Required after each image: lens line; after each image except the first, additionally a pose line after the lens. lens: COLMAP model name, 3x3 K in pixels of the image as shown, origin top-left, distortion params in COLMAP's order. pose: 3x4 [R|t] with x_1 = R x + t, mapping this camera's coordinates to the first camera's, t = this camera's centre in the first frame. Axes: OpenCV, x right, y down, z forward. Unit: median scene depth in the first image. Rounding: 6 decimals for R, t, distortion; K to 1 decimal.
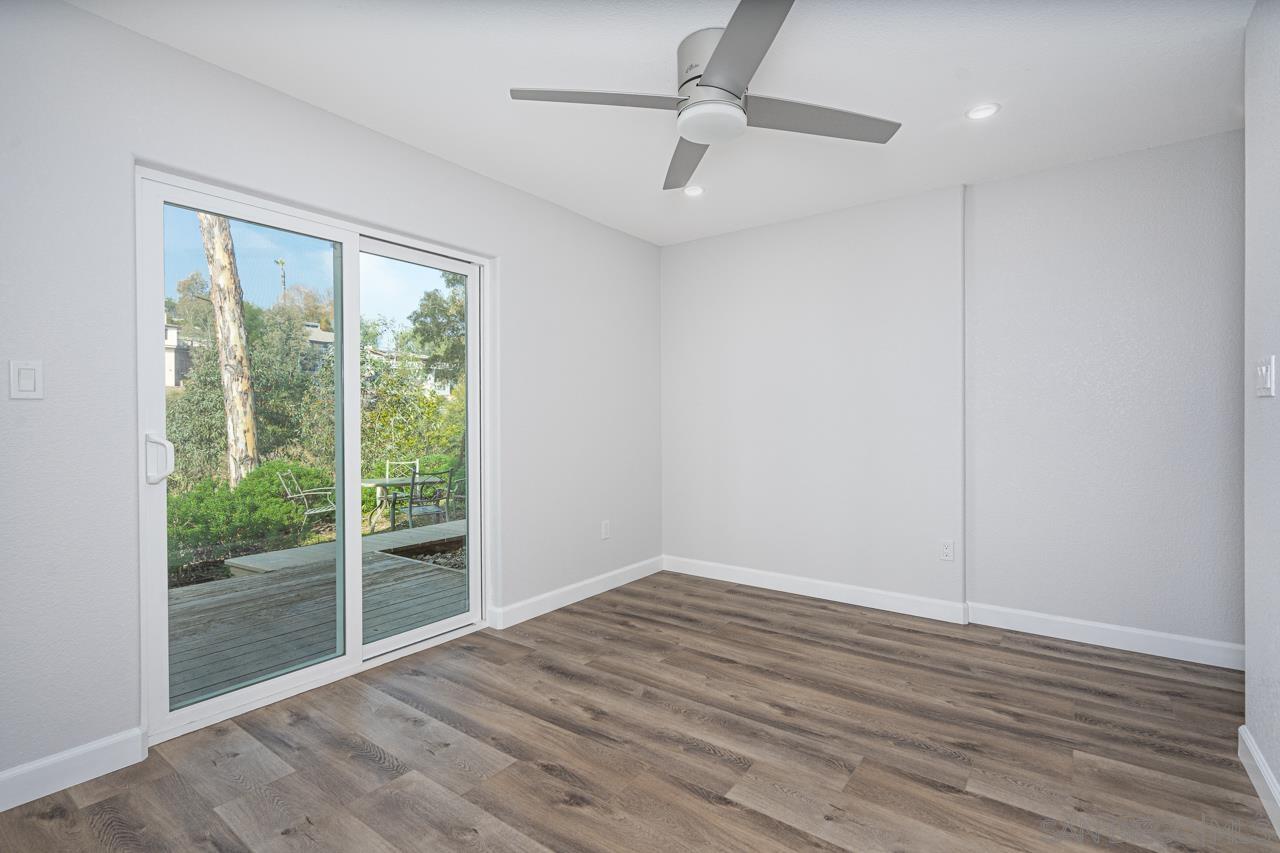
lens RADIAL K [[585.3, 0, 640.0], [0, 585.3, 426.5], [0, 0, 1]] dist [0.001072, 0.000047]
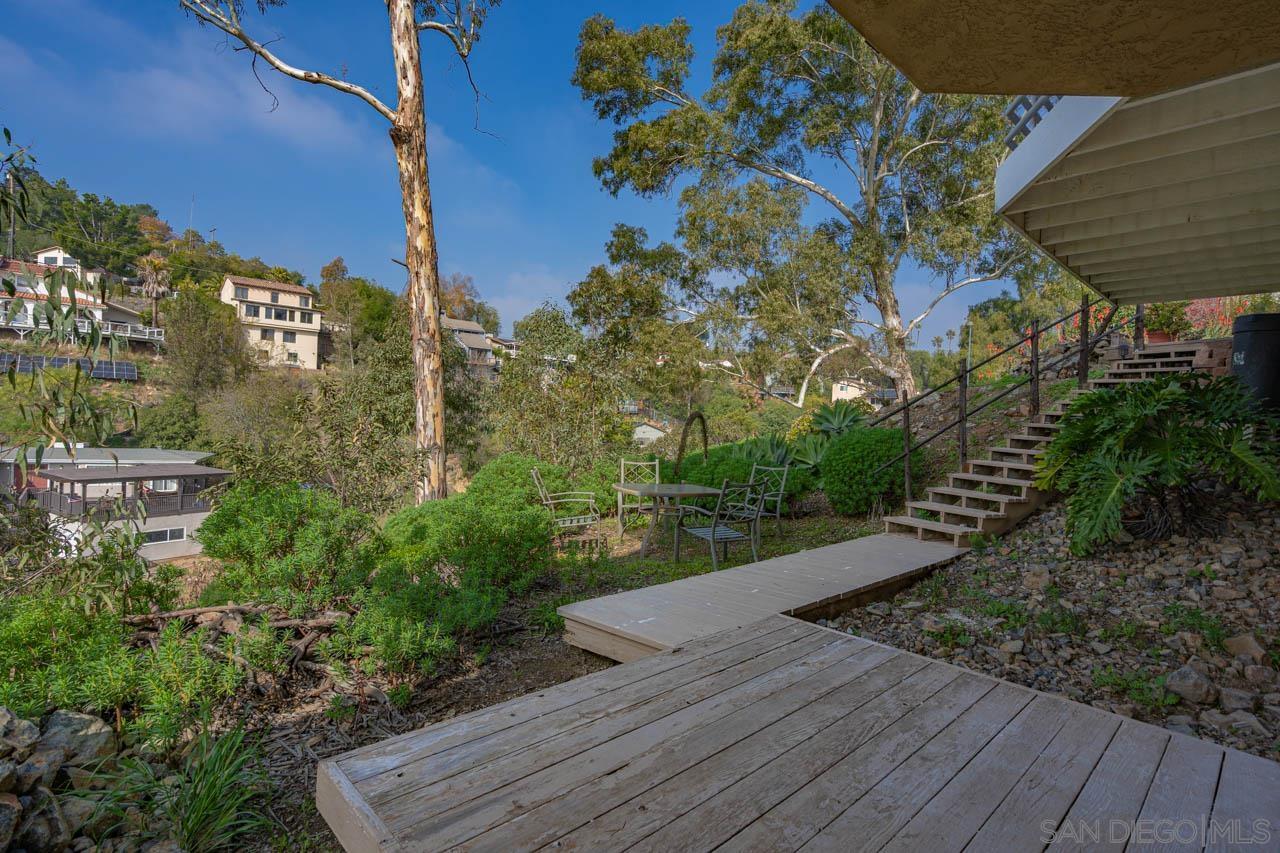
lens RADIAL K [[621.3, 0, 634.3], [0, 621.3, 430.1], [0, 0, 1]] dist [0.000734, 0.000307]
pose [[0.982916, 0.043578, -0.178824, -1.059333], [-0.042418, 0.999047, 0.010312, 0.038175], [0.179103, -0.002550, 0.983827, 0.690807]]
